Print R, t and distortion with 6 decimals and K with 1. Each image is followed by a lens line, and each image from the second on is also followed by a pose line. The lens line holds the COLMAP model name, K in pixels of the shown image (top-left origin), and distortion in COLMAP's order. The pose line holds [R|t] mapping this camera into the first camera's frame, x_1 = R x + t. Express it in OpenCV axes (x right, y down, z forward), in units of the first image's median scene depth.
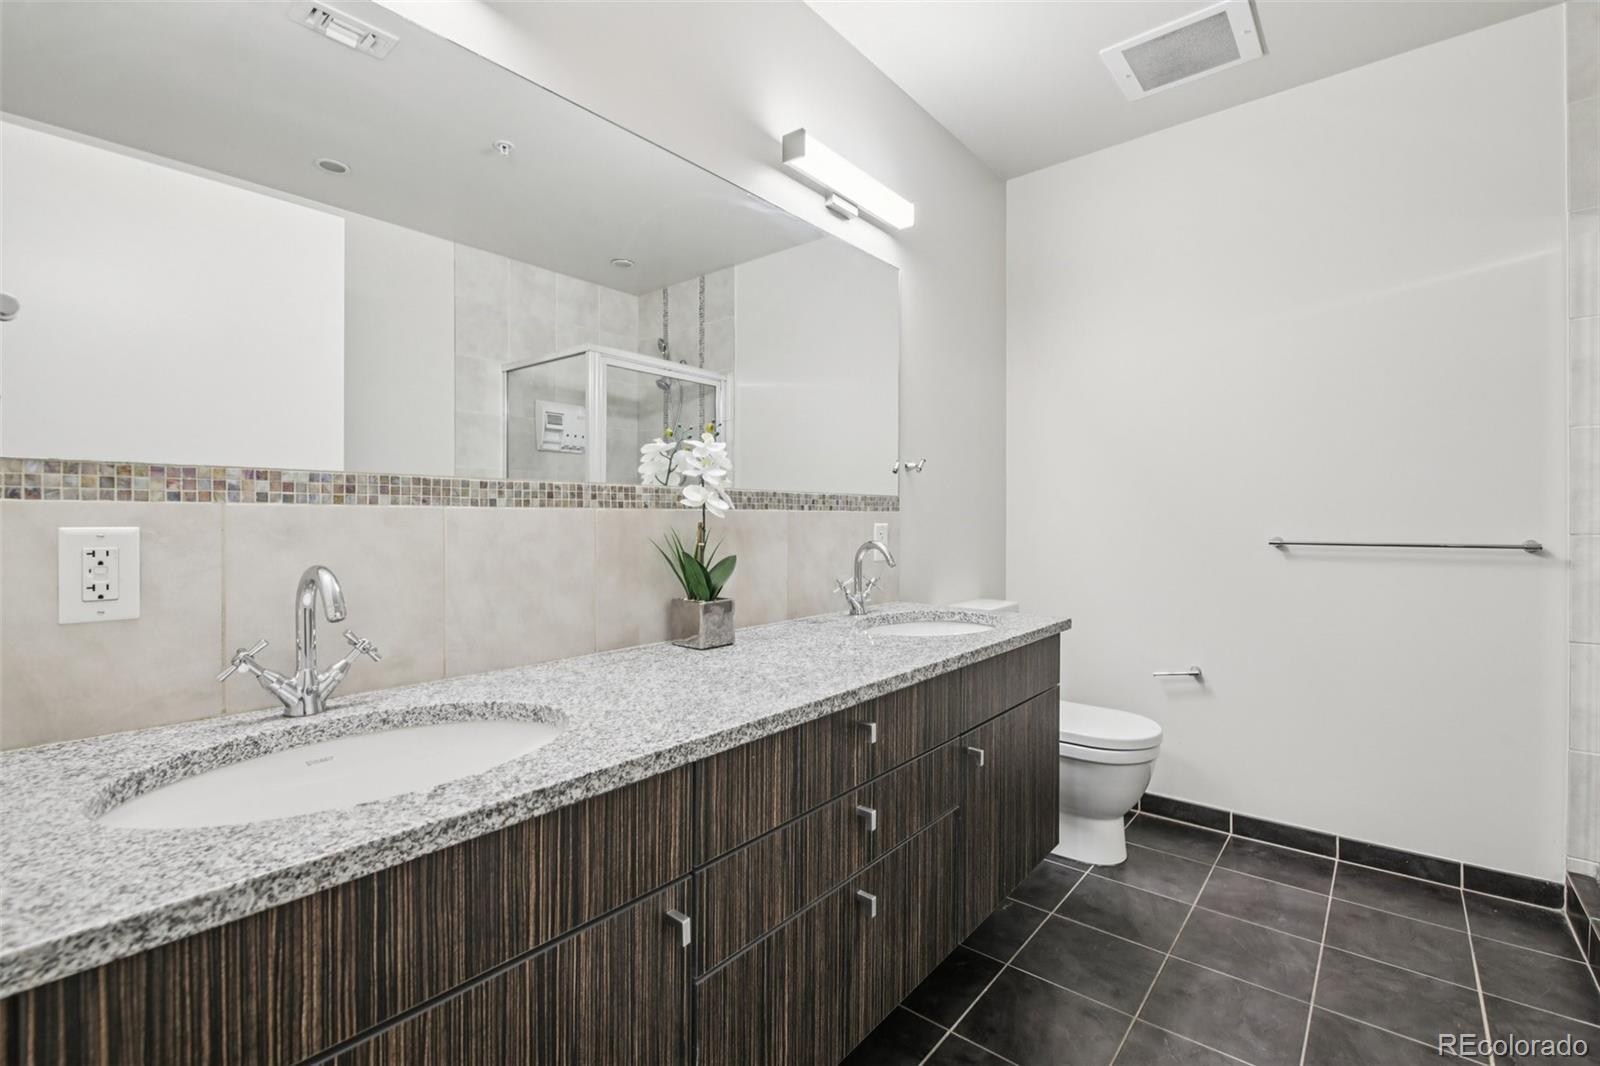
lens RADIAL K [[699.1, 0, 797.6], [0, 699.1, 522.1], [0, 0, 1]] dist [-0.000112, -0.000934]
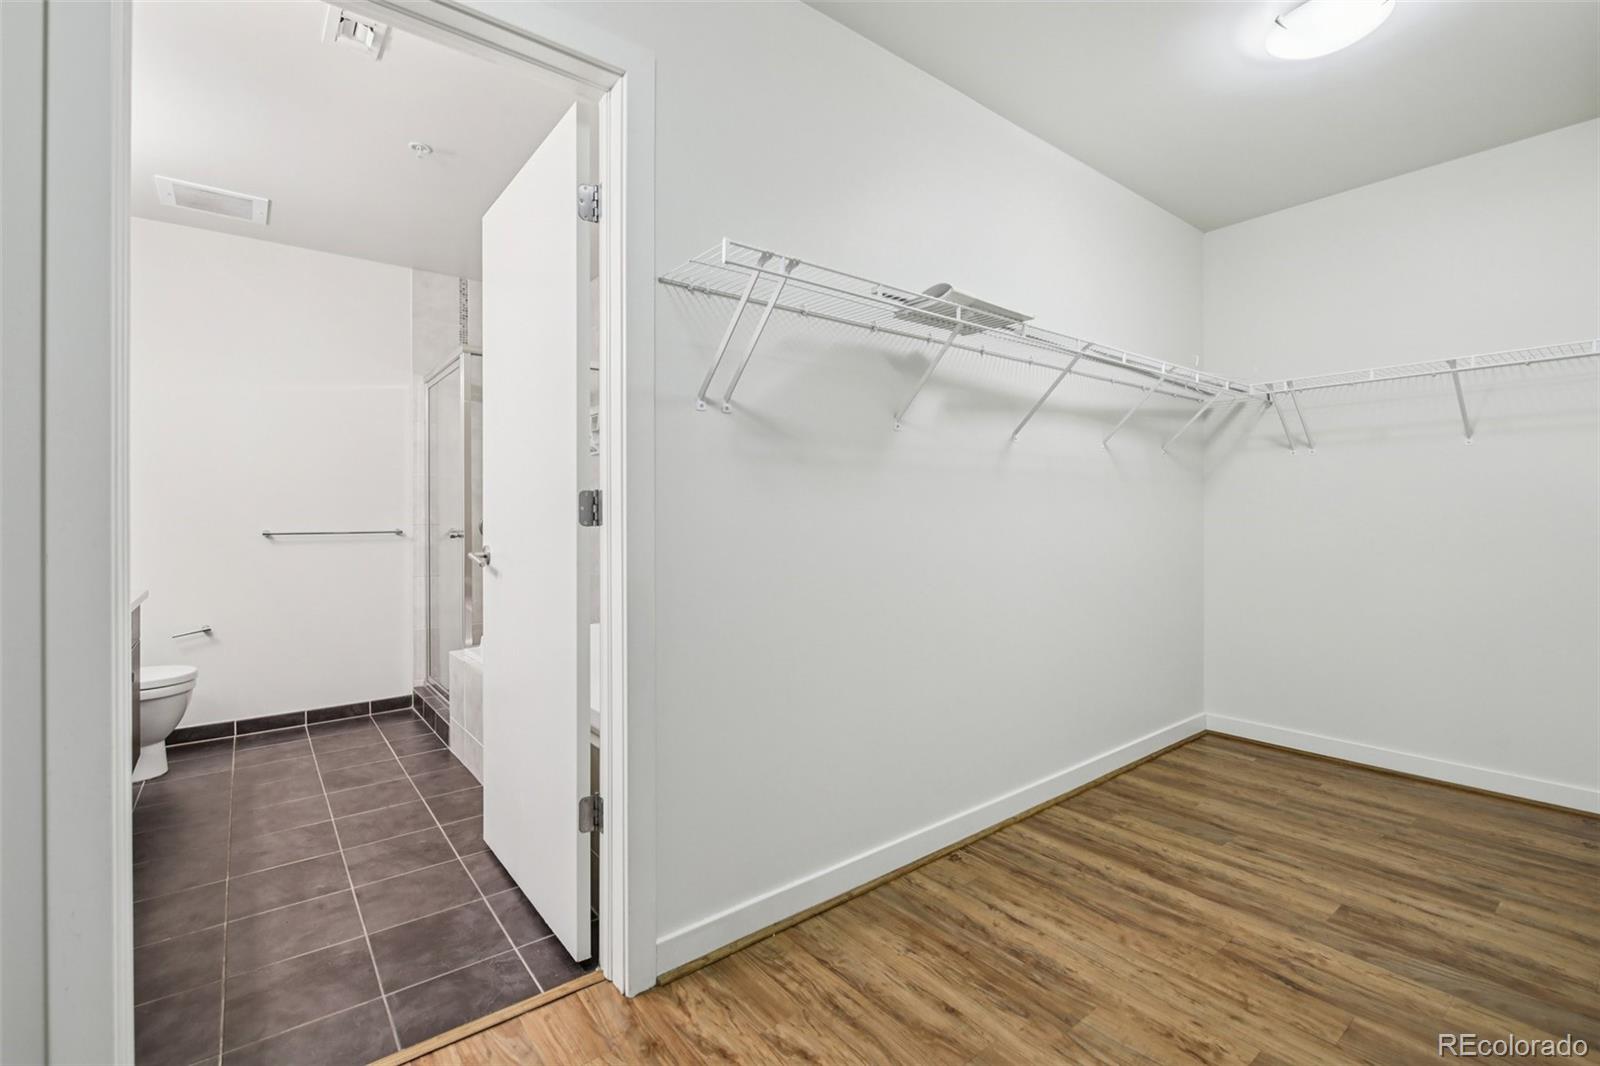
lens RADIAL K [[699.1, 0, 797.1], [0, 699.1, 519.3], [0, 0, 1]] dist [-0.000112, -0.000934]
pose [[0.197176, -0.006329, 0.980348, -0.637024], [0.002507, 0.999979, 0.005952, -0.008436], [-0.980365, 0.001284, 0.197188, -0.479478]]
